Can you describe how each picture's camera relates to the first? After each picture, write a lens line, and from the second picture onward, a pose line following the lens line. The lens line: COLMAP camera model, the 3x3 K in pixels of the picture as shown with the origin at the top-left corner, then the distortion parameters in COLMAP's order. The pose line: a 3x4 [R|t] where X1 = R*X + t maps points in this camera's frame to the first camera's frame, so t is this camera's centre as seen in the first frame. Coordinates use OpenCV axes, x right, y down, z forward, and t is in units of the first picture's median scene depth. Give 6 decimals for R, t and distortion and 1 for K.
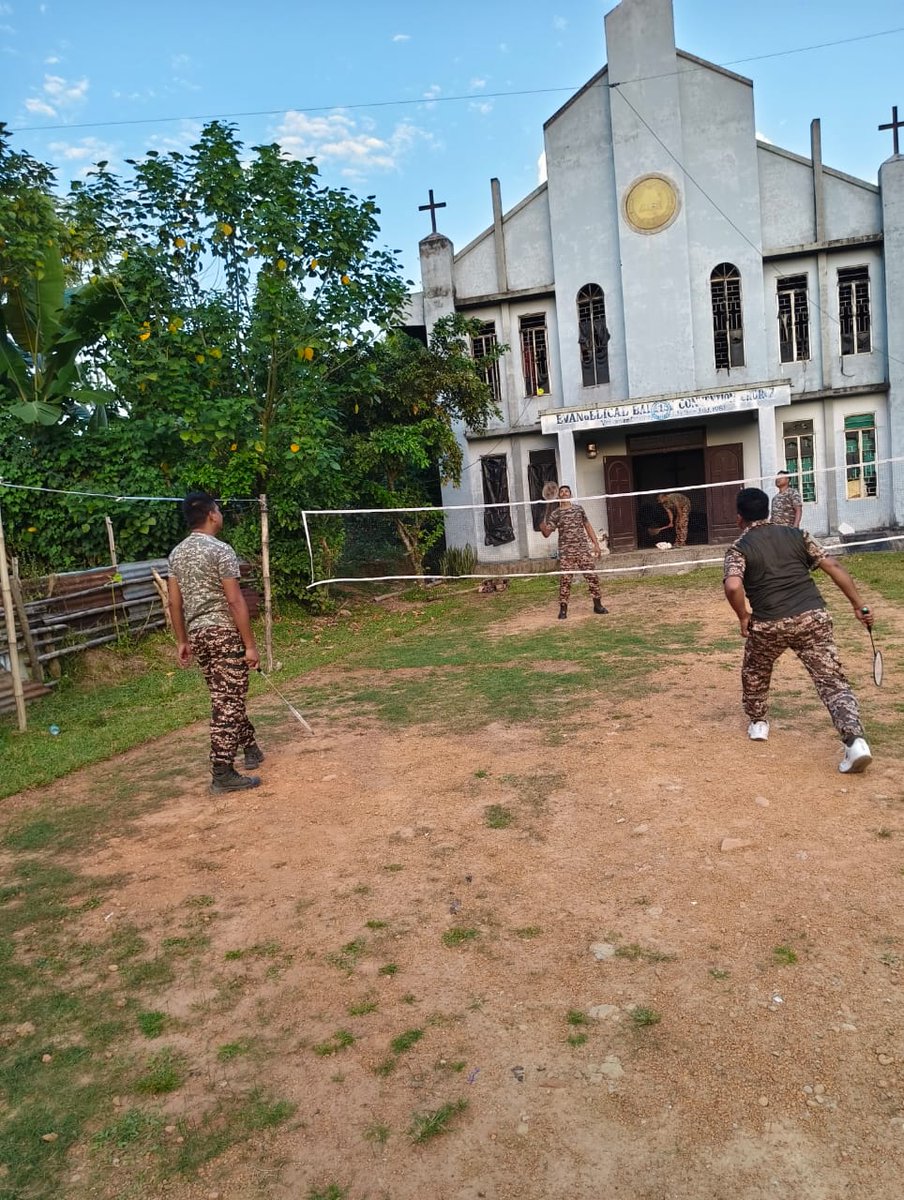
lens RADIAL K [[906.9, 0, 459.6], [0, 906.9, 596.0], [0, 0, 1]] dist [0.011112, -0.024130]
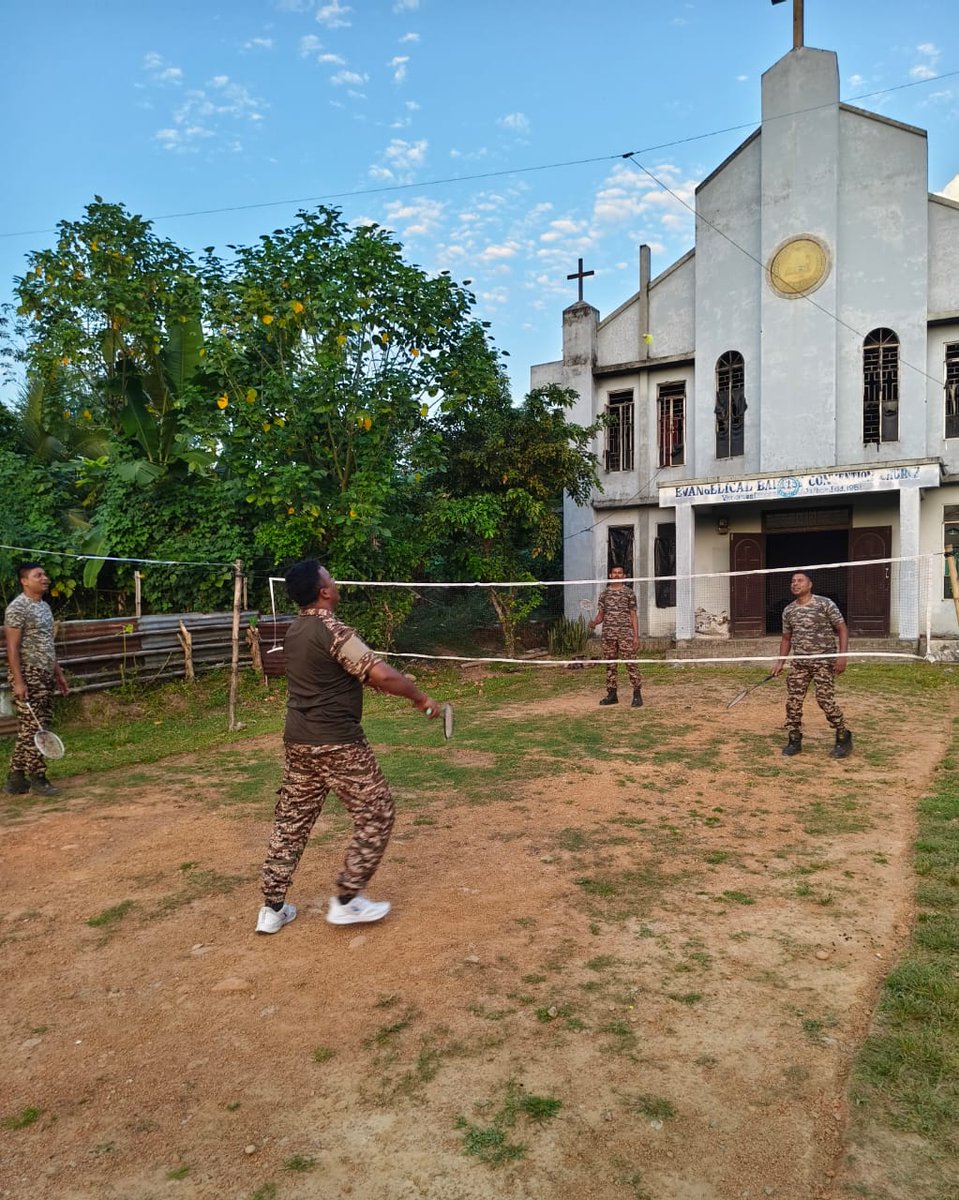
lens RADIAL K [[915.5, 0, 487.2], [0, 915.5, 601.4], [0, 0, 1]] dist [0.010760, -0.019606]
pose [[0.961150, 0.068088, -0.267498, 0.177389], [-0.083382, 0.995445, -0.046223, -0.020629], [0.263132, 0.066732, 0.962449, 0.035191]]
